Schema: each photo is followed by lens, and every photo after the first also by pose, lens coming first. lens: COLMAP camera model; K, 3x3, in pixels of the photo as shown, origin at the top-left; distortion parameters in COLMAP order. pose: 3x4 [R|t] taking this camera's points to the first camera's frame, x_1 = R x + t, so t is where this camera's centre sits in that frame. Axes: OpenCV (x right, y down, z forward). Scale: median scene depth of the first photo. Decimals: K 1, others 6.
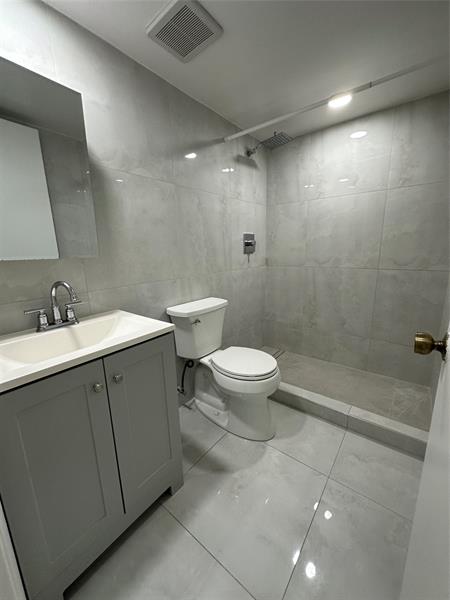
lens RADIAL K [[236.2, 0, 227.5], [0, 236.2, 298.8], [0, 0, 1]] dist [-0.001034, 0.001149]
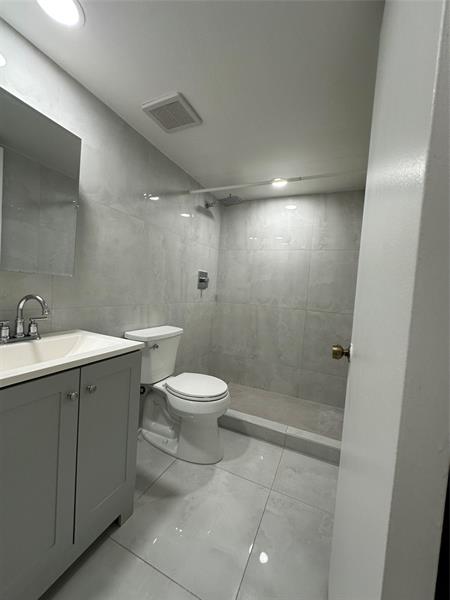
lens RADIAL K [[236.2, 0, 226.7], [0, 236.2, 300.3], [0, 0, 1]] dist [-0.001034, 0.001149]
pose [[0.967007, 0.077723, 0.242606, -0.096410], [-0.038682, 0.986078, -0.161723, 0.055231], [-0.251797, 0.147002, 0.956550, -0.123681]]
